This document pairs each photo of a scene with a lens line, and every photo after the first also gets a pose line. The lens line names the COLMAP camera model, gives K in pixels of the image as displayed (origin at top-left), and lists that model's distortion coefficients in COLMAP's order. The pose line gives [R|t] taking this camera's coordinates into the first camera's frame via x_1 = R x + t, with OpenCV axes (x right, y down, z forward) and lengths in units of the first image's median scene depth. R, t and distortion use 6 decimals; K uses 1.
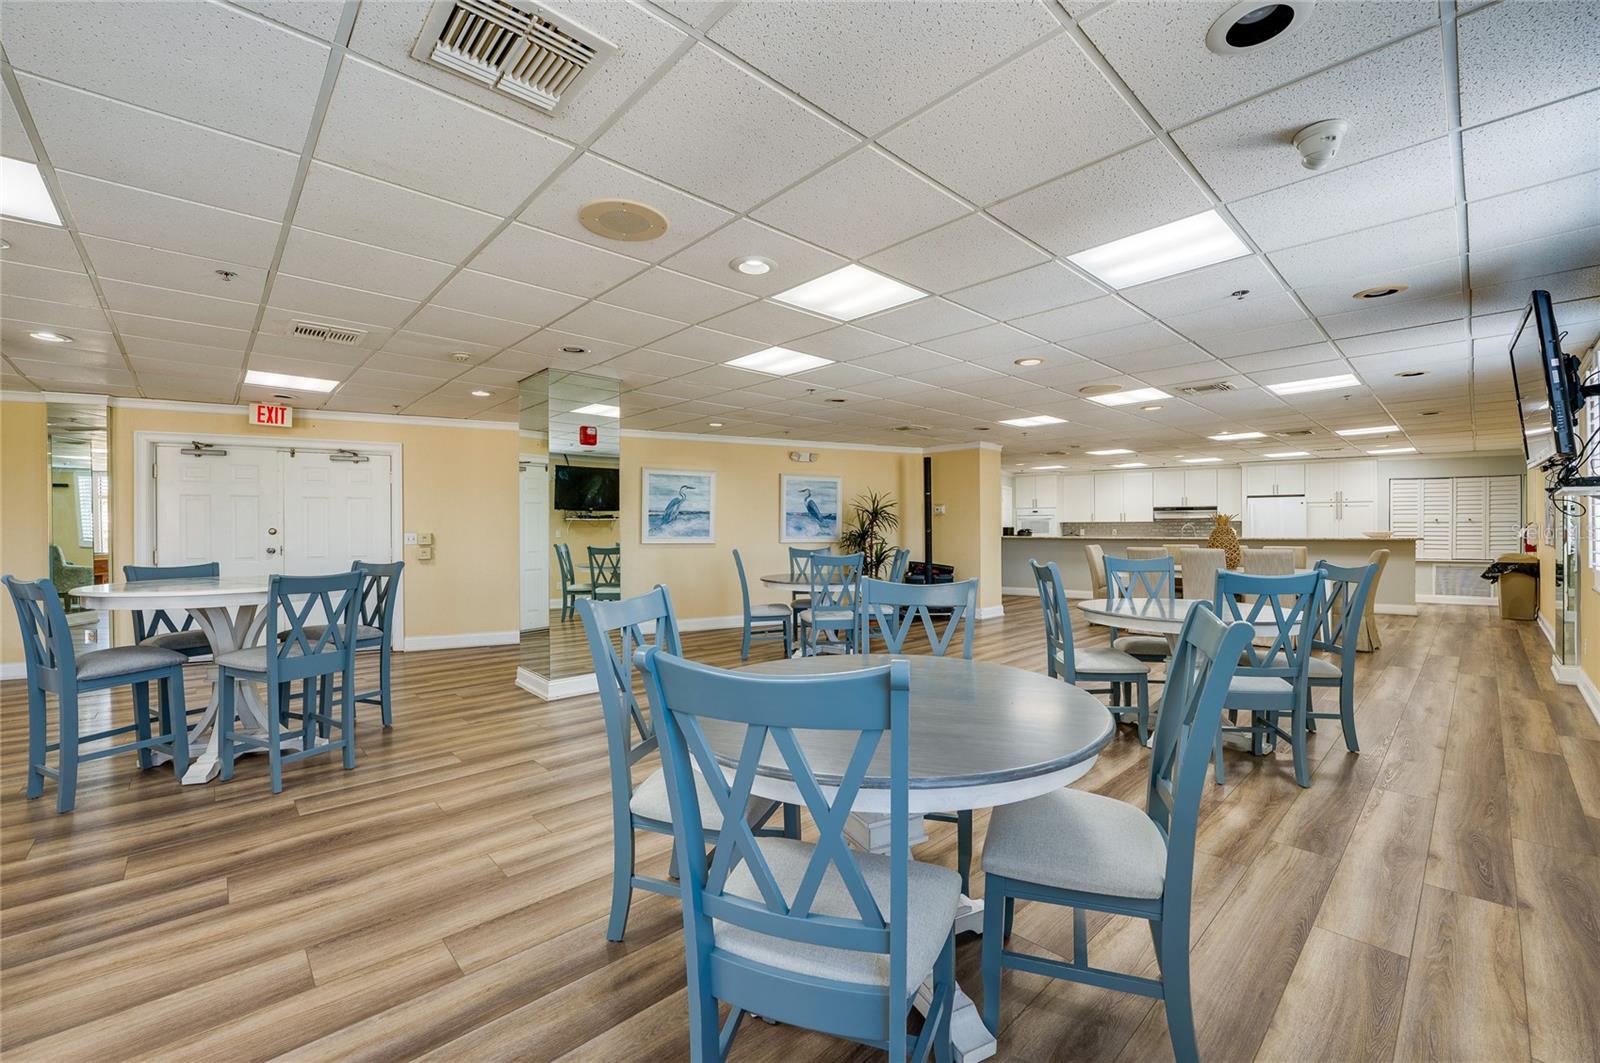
lens RADIAL K [[639.3, 0, 769.8], [0, 639.3, 532.8], [0, 0, 1]] dist [-0.004485, -0.002085]
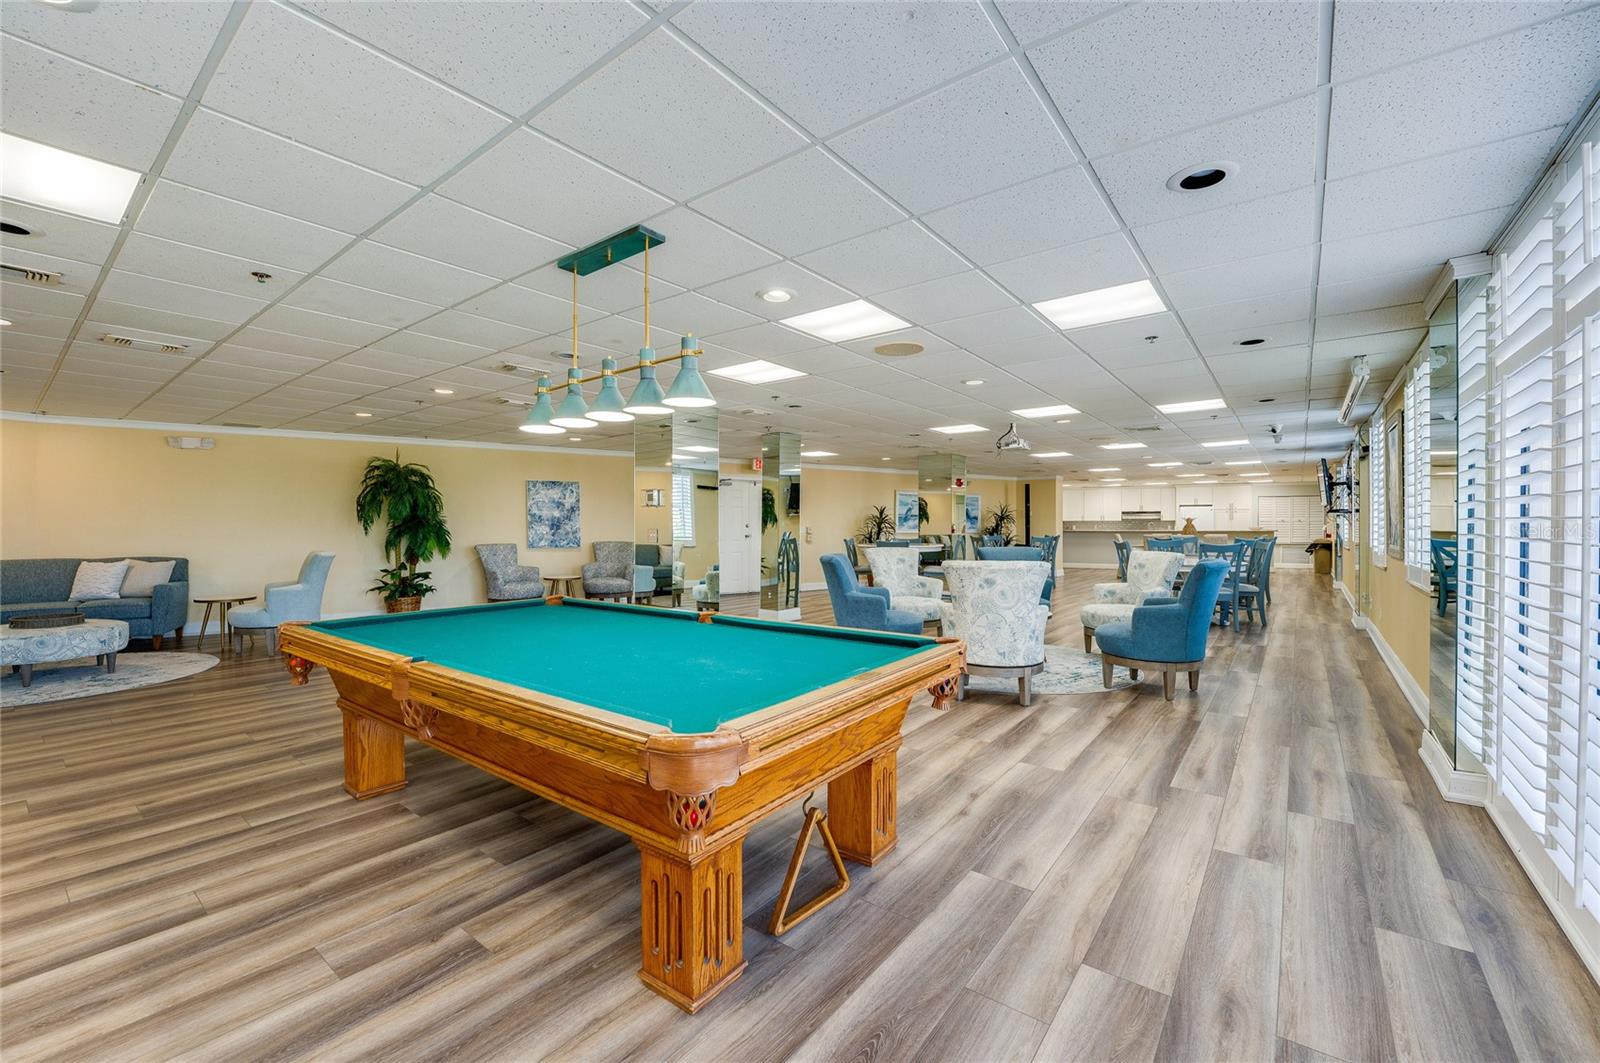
lens RADIAL K [[639.3, 0, 782.9], [0, 639.3, 526.3], [0, 0, 1]] dist [-0.004485, -0.002085]
pose [[0.987617, 0.001993, 0.156874, -0.690605], [-0.001660, 0.999996, -0.002256, 0.001818], [-0.156878, 0.001968, 0.987616, -0.609248]]
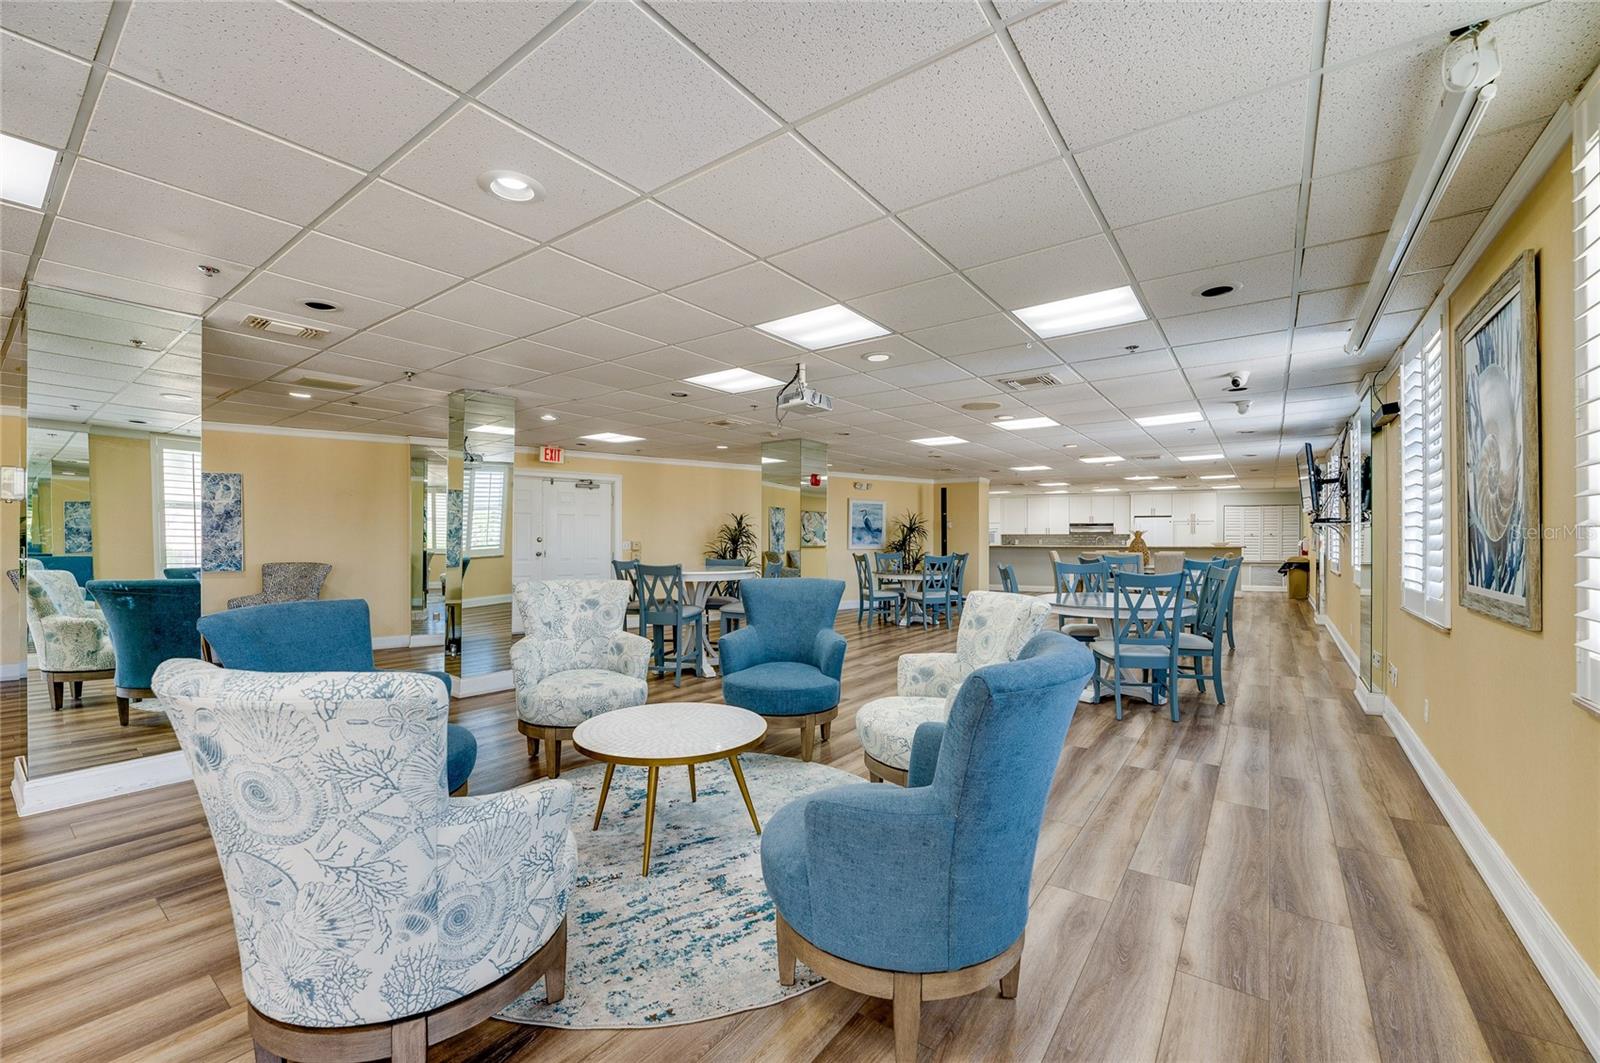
lens RADIAL K [[639.3, 0, 817.9], [0, 639.3, 542.4], [0, 0, 1]] dist [-0.004485, -0.002085]
pose [[0.975136, 0.003273, 0.221581, -0.329983], [-0.003694, 0.999992, 0.001486, -0.001288], [-0.221575, -0.002268, 0.975141, -0.278329]]
